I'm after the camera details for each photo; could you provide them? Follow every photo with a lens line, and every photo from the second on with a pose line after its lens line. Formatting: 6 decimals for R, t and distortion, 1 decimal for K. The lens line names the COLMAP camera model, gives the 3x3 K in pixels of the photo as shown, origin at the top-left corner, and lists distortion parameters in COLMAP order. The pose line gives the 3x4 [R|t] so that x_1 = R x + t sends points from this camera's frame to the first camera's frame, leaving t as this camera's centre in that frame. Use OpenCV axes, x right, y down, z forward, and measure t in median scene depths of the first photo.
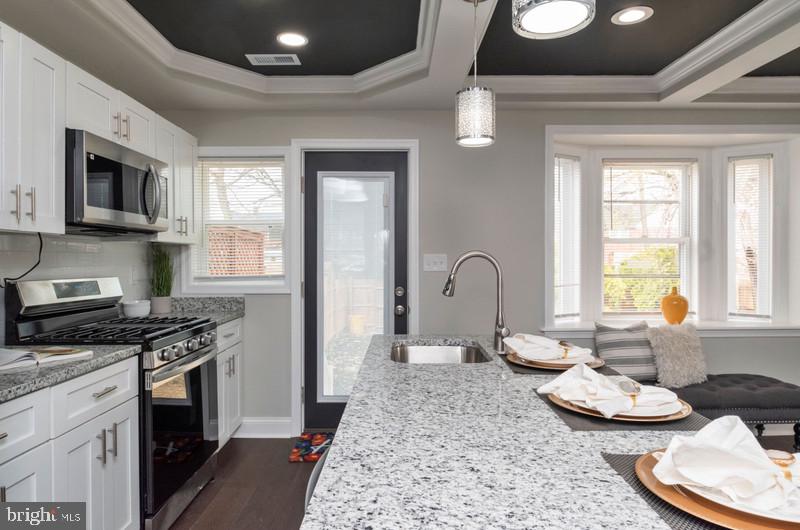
lens RADIAL K [[491.2, 0, 400.0], [0, 491.2, 265.0], [0, 0, 1]] dist [-0.000401, -0.000733]
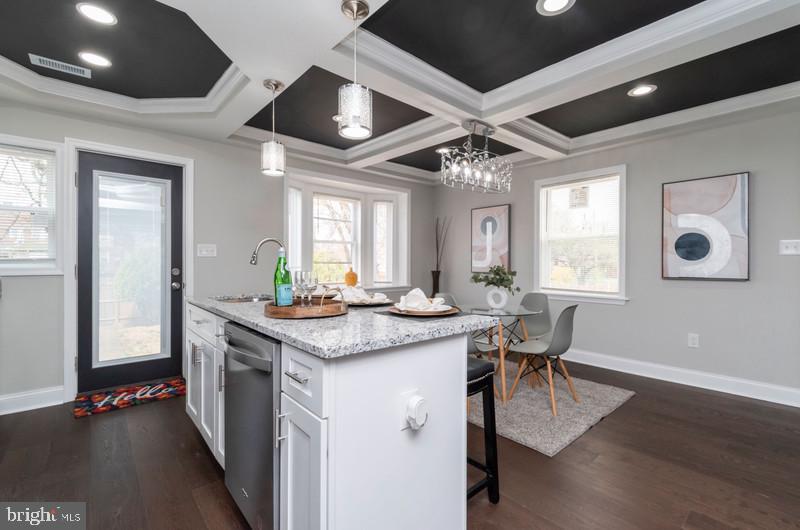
lens RADIAL K [[356.1, 0, 400.0], [0, 356.1, 265.0], [0, 0, 1]] dist [-0.000208, -0.000479]
pose [[0.752900, -0.000612, 0.658134, -0.176968], [0.001717, 0.999998, -0.001035, 0.037702], [-0.658132, 0.001909, 0.752900, -0.116260]]
